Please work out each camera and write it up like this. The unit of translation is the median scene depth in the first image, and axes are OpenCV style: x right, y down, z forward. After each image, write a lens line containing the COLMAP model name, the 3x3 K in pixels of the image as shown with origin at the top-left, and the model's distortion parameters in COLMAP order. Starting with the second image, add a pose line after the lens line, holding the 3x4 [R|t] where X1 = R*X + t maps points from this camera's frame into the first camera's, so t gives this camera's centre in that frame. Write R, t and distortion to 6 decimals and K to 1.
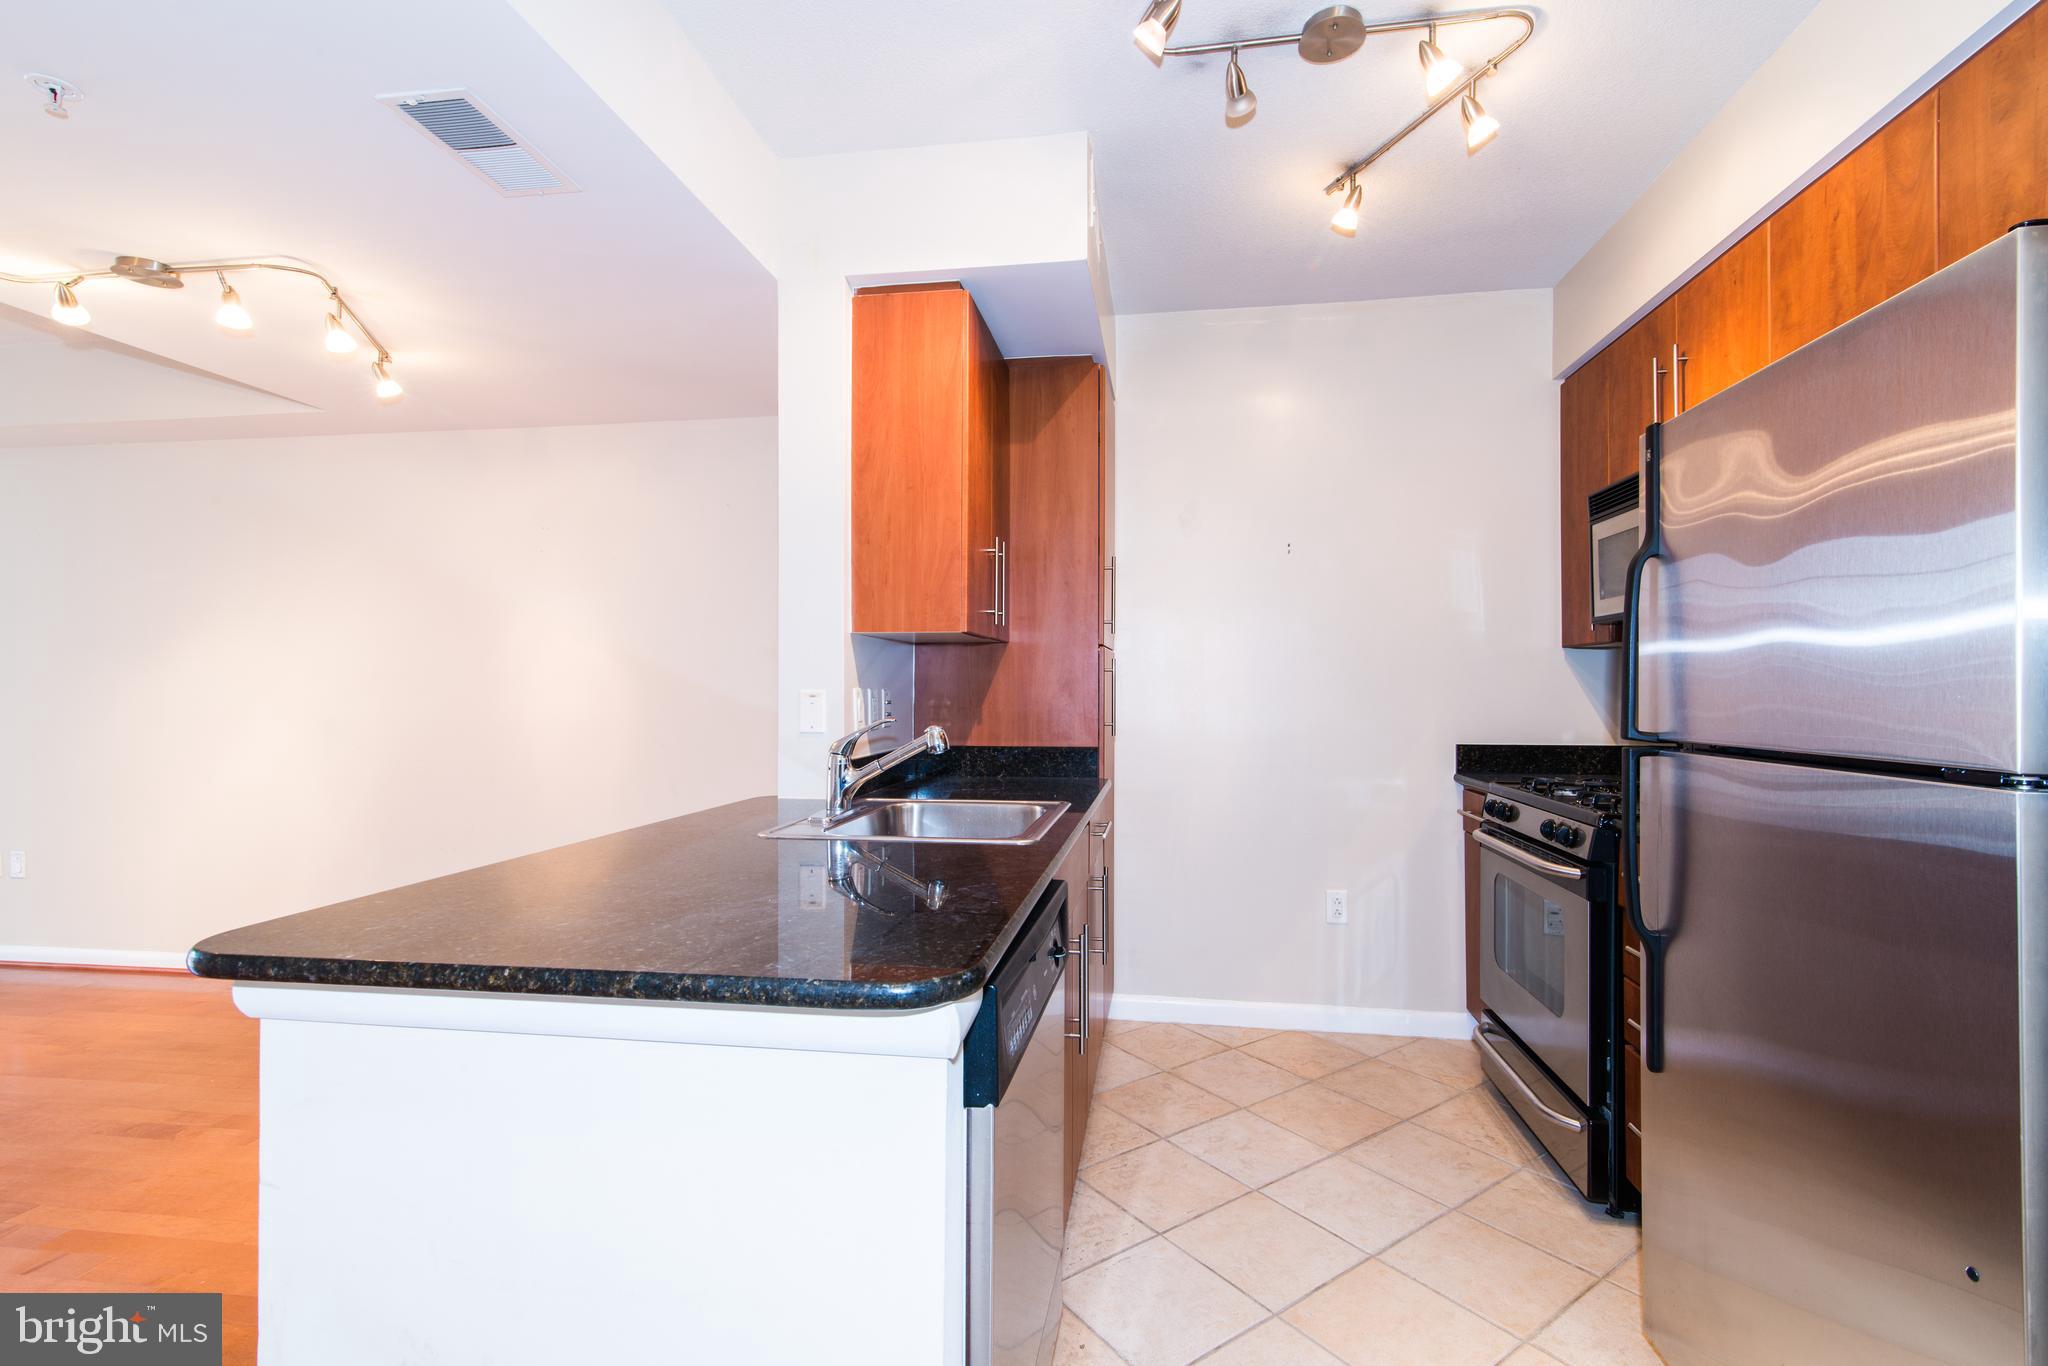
lens RADIAL K [[927.4, 0, 1021.7], [0, 927.4, 688.2], [0, 0, 1]] dist [0.016478, -0.000294]
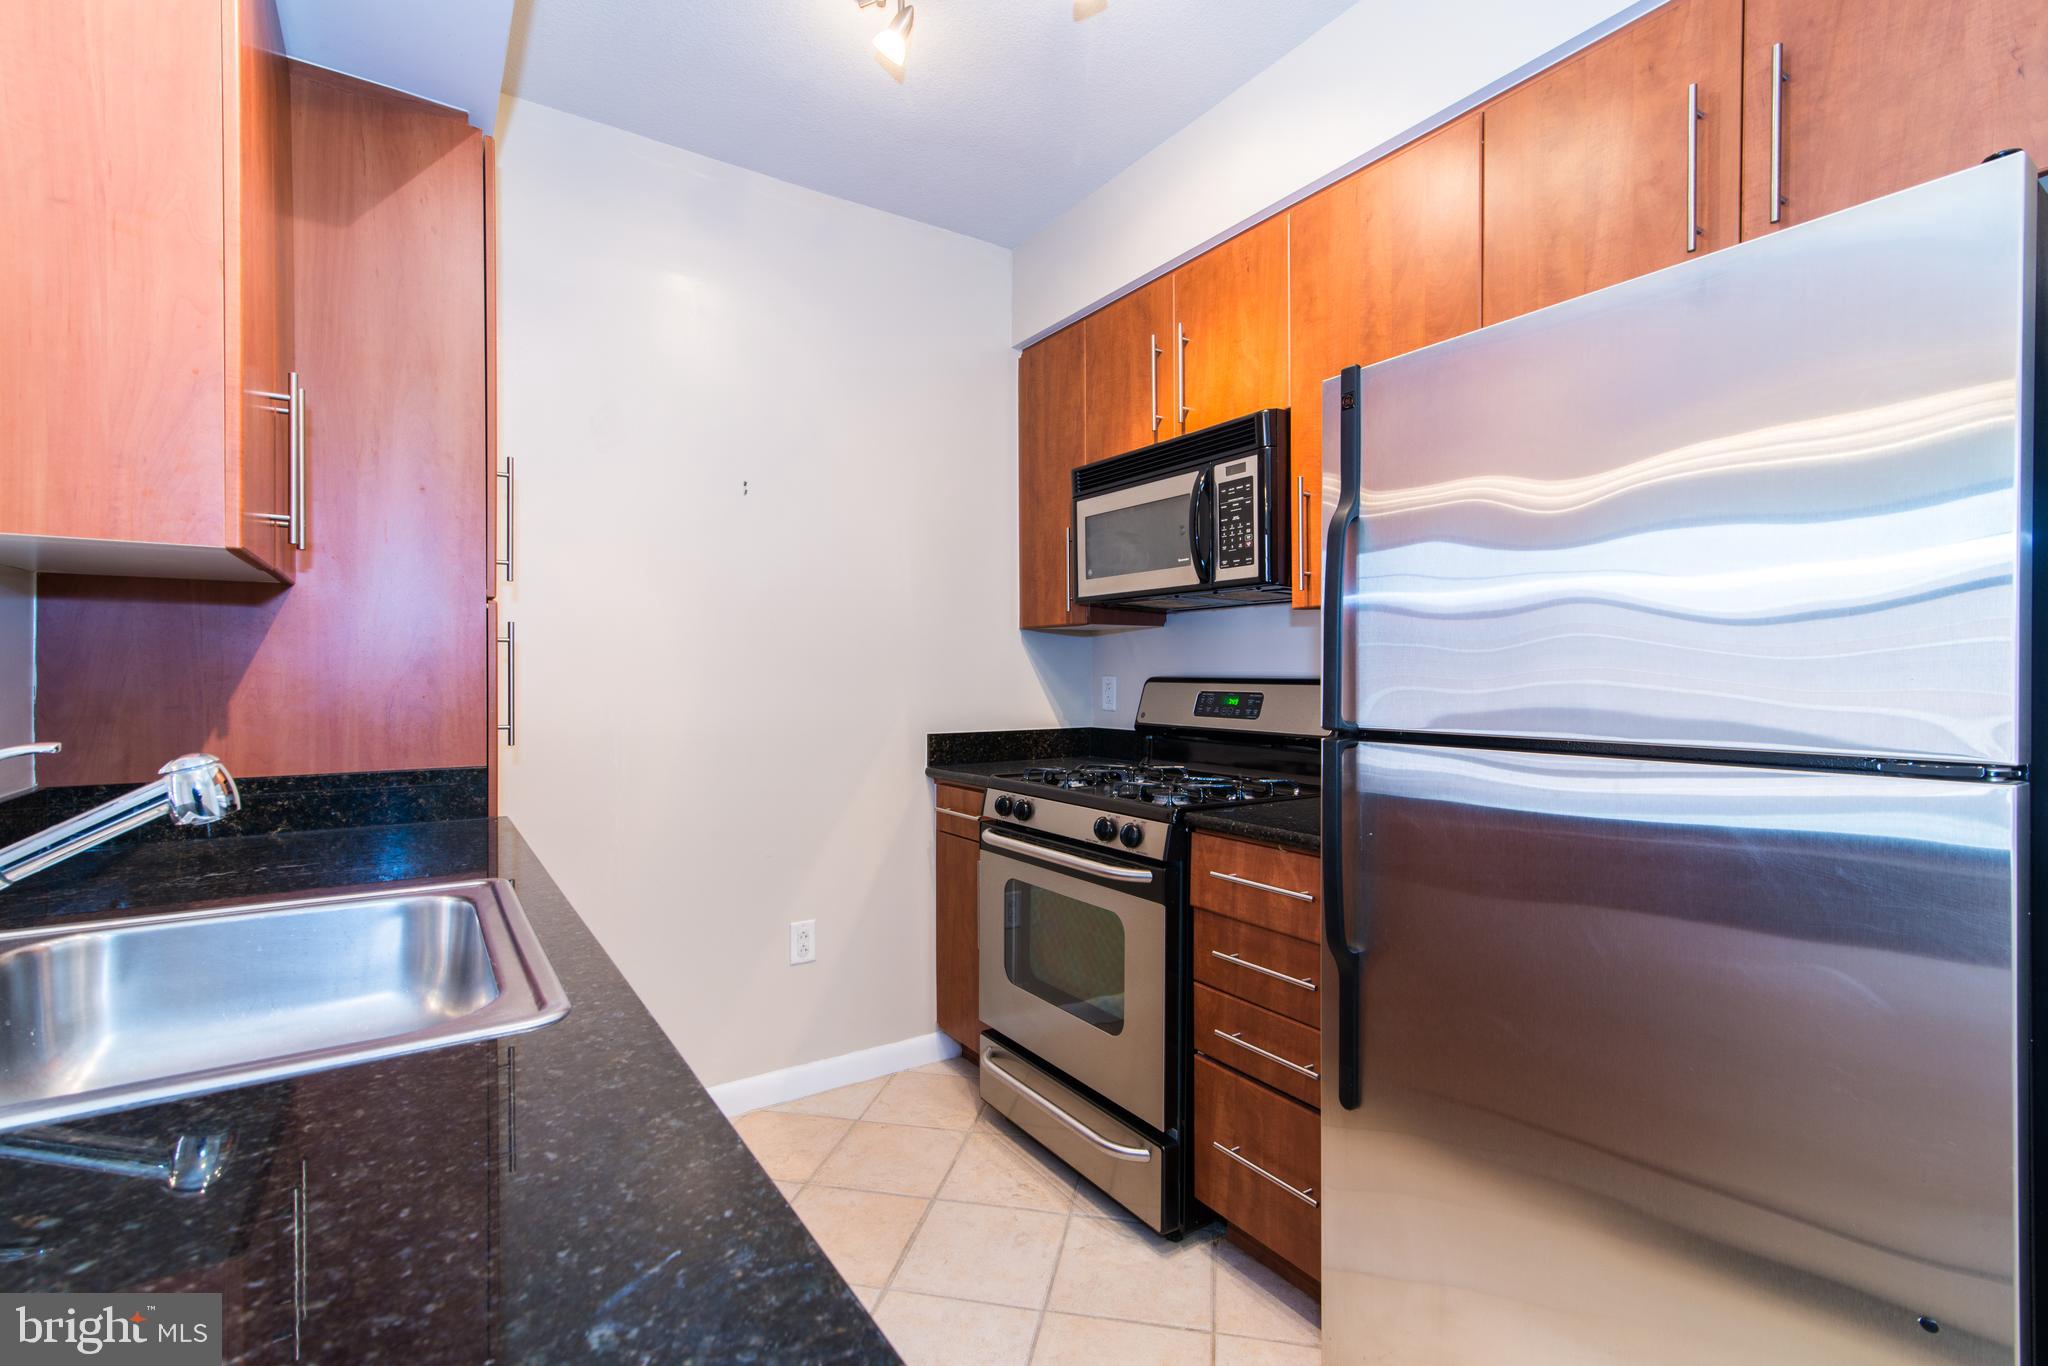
lens RADIAL K [[942.4, 0, 1040.6], [0, 942.4, 682.3], [0, 0, 1]] dist [0.014991, -0.000320]
pose [[0.733994, -0.005746, 0.679132, -0.087044], [-0.001867, 0.999943, 0.010478, 0.001476], [-0.679153, -0.008958, 0.733942, 0.355611]]
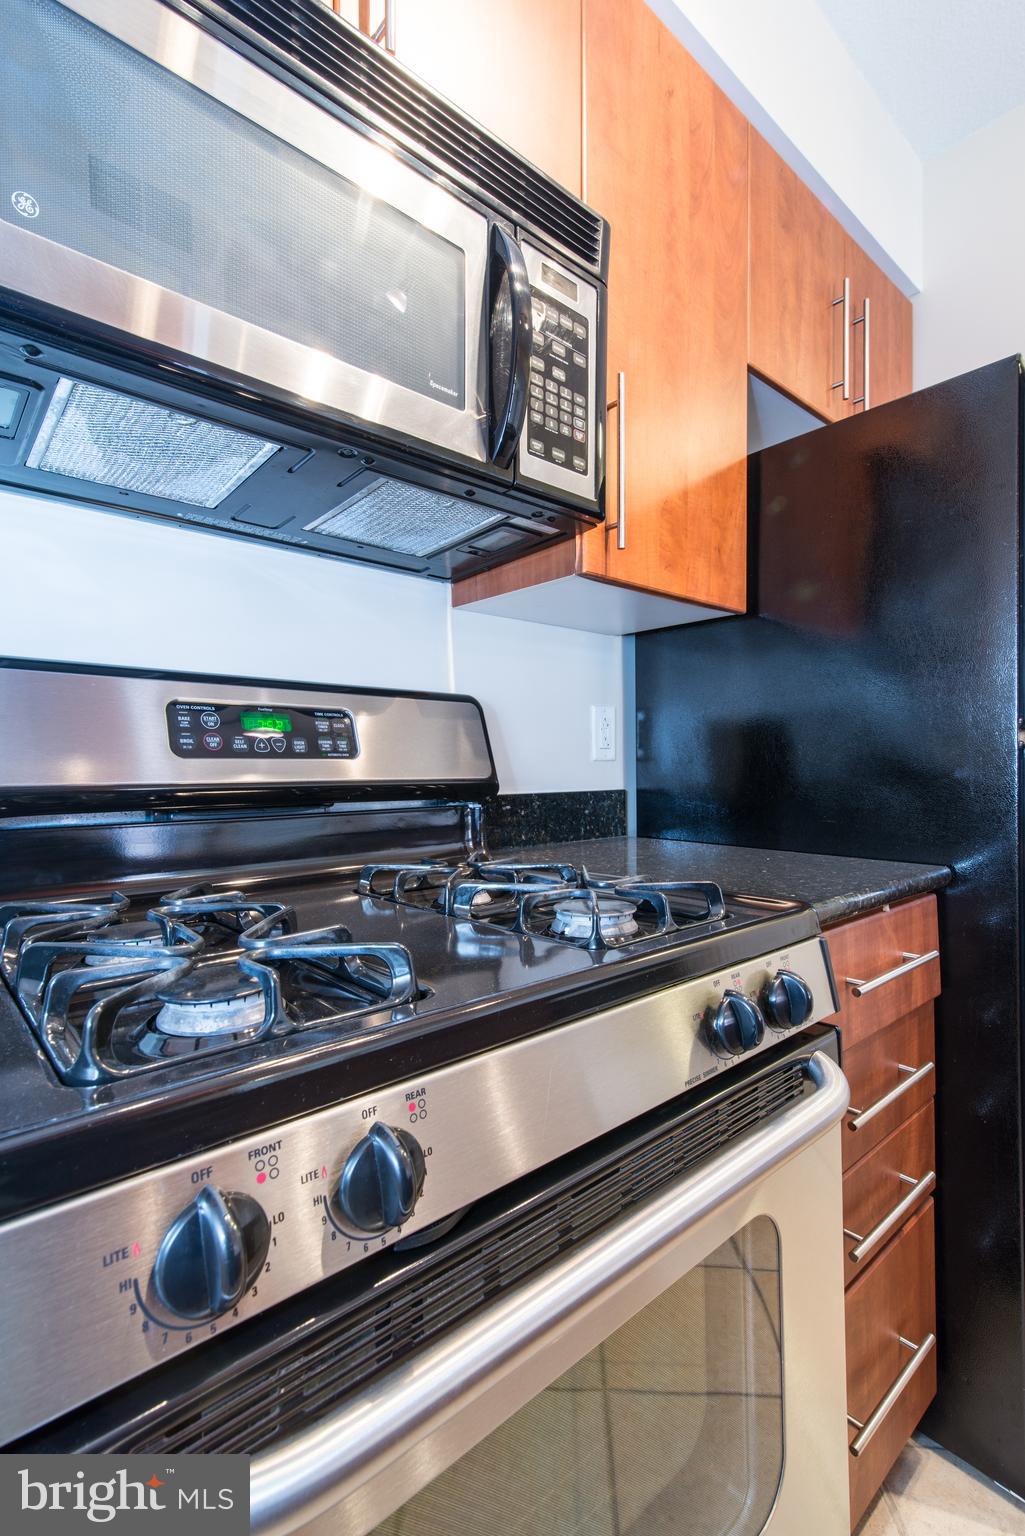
lens RADIAL K [[718.9, 0, 509.3], [0, 718.9, 774.6], [0, 0, 1]] dist [0.016089, -0.000831]
pose [[-0.773232, 0.008063, 0.634072, 0.441251], [0.011827, 0.999929, 0.001707, 0.058484], [-0.634013, 0.008820, -0.773272, 1.186498]]
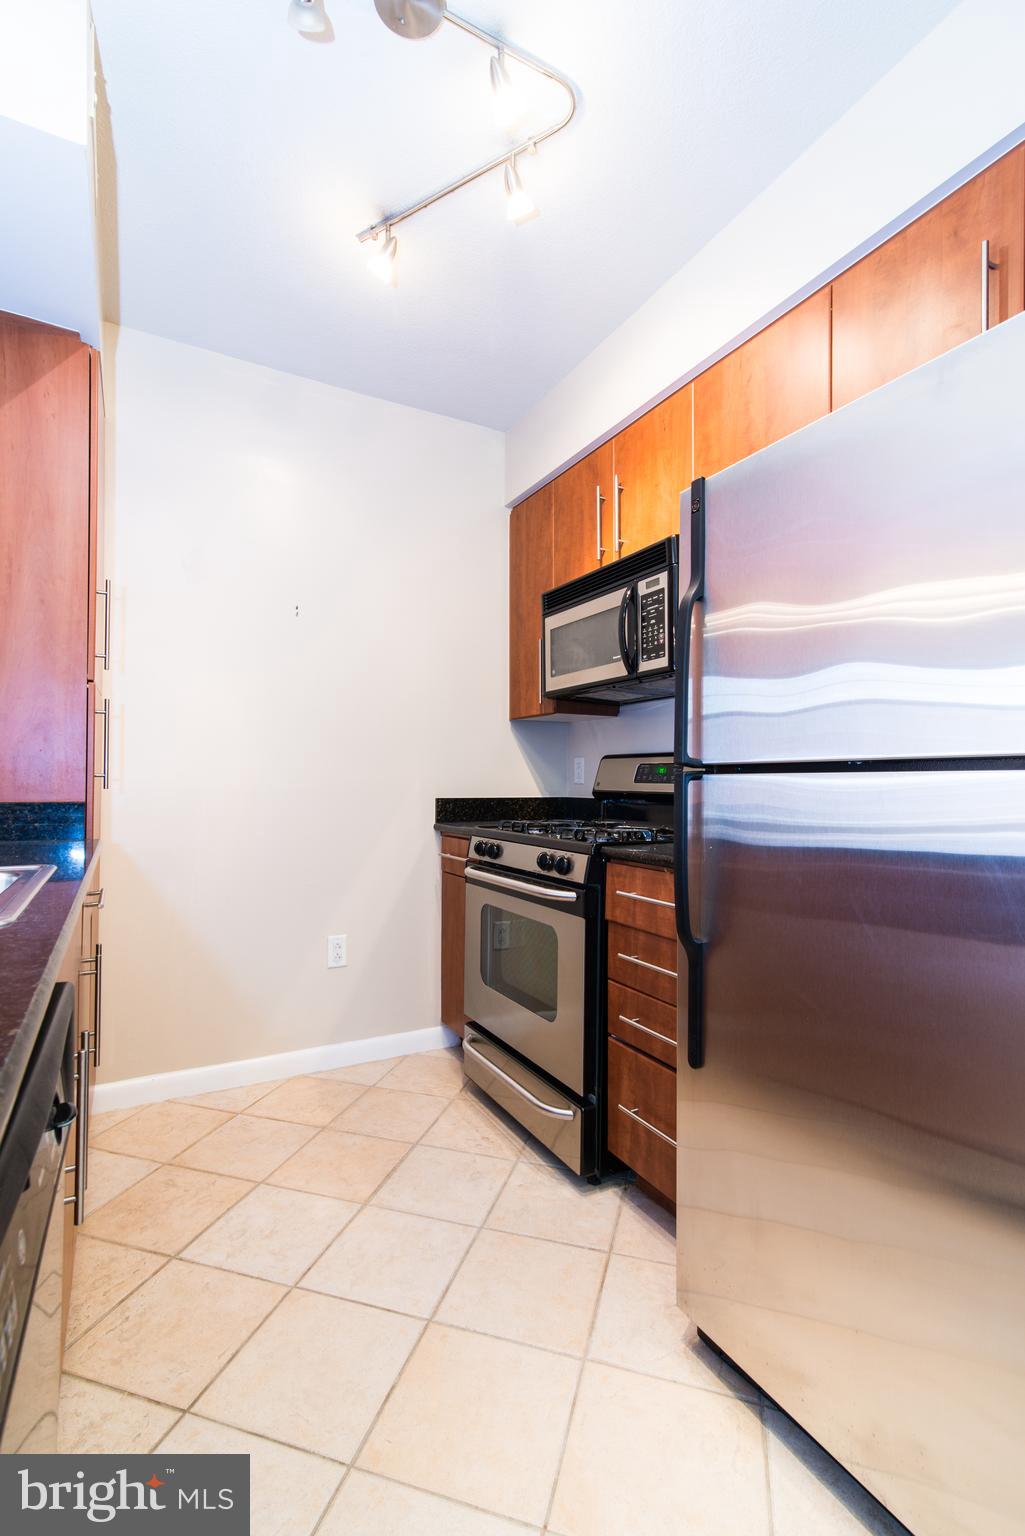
lens RADIAL K [[718.9, 0, 509.3], [0, 718.9, 774.6], [0, 0, 1]] dist [0.016089, -0.000831]
pose [[0.797830, 0.010391, 0.602793, -0.007316], [-0.008481, 0.999946, -0.006012, 0.047086], [-0.602823, -0.000316, 0.797875, 0.295468]]
